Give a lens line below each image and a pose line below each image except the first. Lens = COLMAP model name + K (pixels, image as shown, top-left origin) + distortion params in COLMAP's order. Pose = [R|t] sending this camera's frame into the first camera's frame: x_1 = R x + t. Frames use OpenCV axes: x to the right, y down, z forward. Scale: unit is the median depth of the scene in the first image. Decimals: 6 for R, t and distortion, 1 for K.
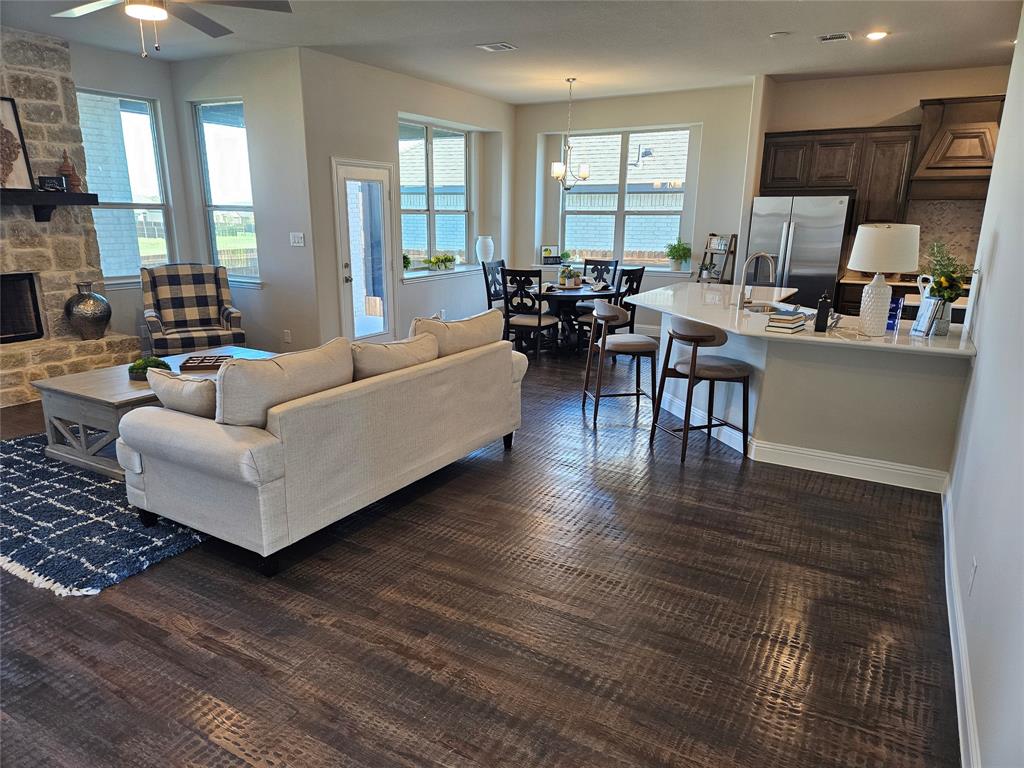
lens RADIAL K [[665.2, 0, 499.2], [0, 665.2, 402.4], [0, 0, 1]] dist [0.074691, -0.055441]
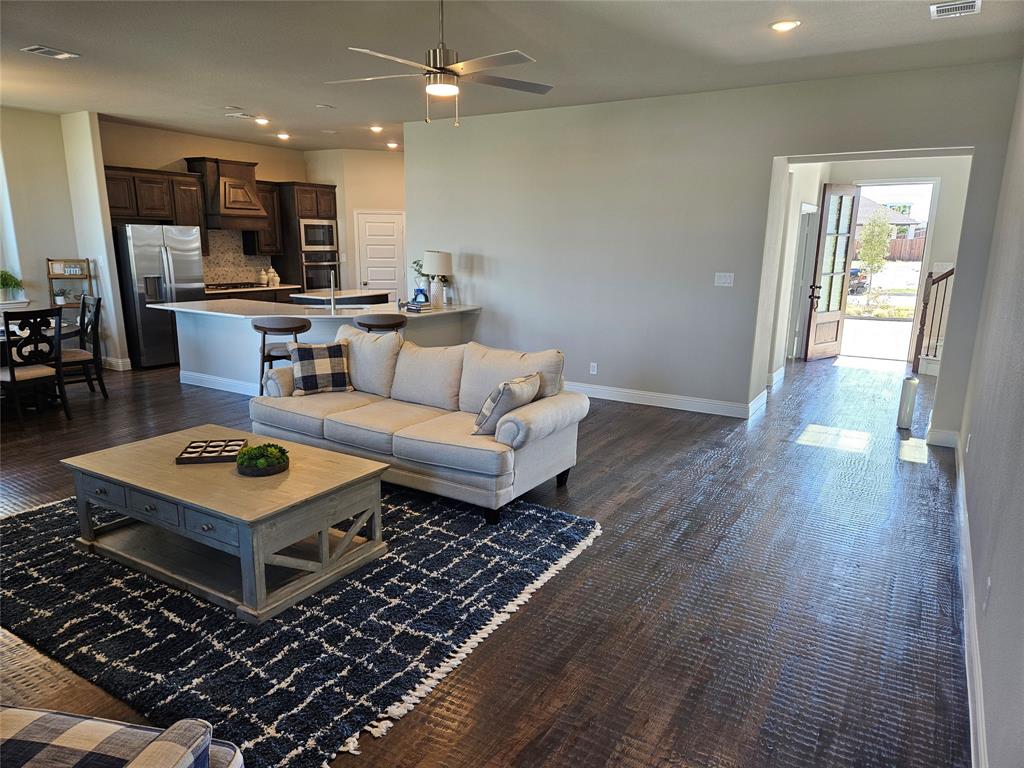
lens RADIAL K [[685.9, 0, 504.2], [0, 685.9, 393.5], [0, 0, 1]] dist [0.081224, -0.076191]
pose [[0.024218, -0.227177, 0.973552, -0.781501], [0.262323, 0.941158, 0.213093, -0.132802], [-0.964676, 0.250225, 0.082387, 0.403909]]
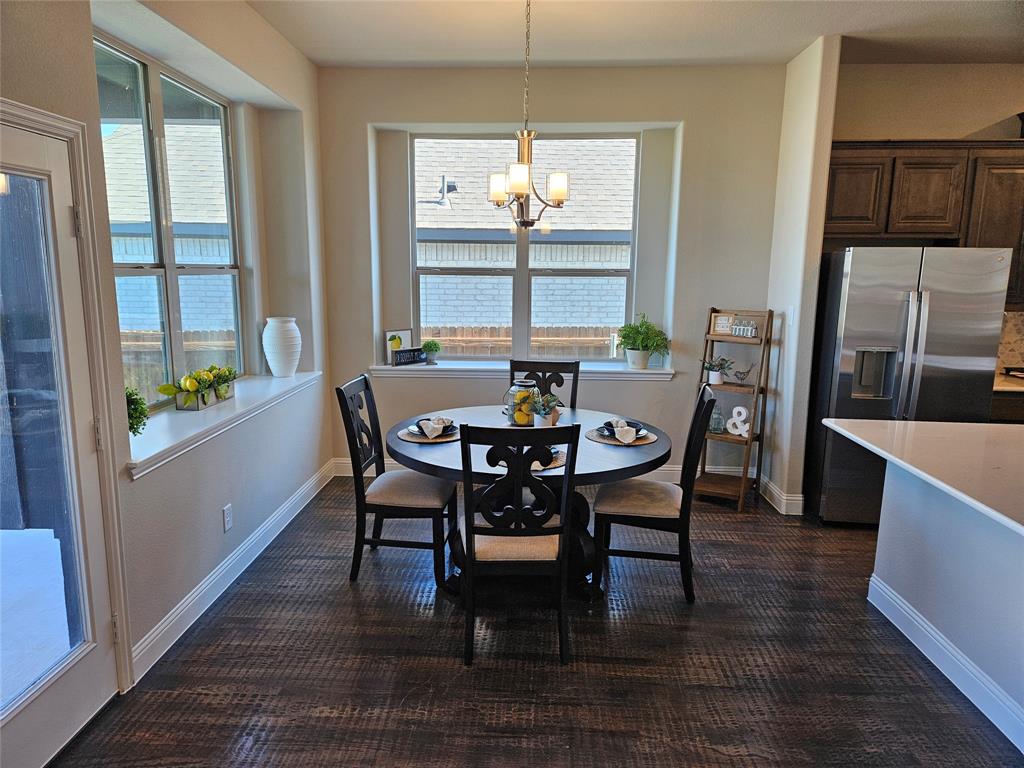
lens RADIAL K [[685.9, 0, 504.2], [0, 685.9, 393.5], [0, 0, 1]] dist [0.081224, -0.076191]
pose [[0.886085, -0.082154, 0.456185, -0.146497], [0.123936, 0.990327, -0.062383, -0.190115], [-0.446647, 0.111815, 0.887696, 0.649933]]
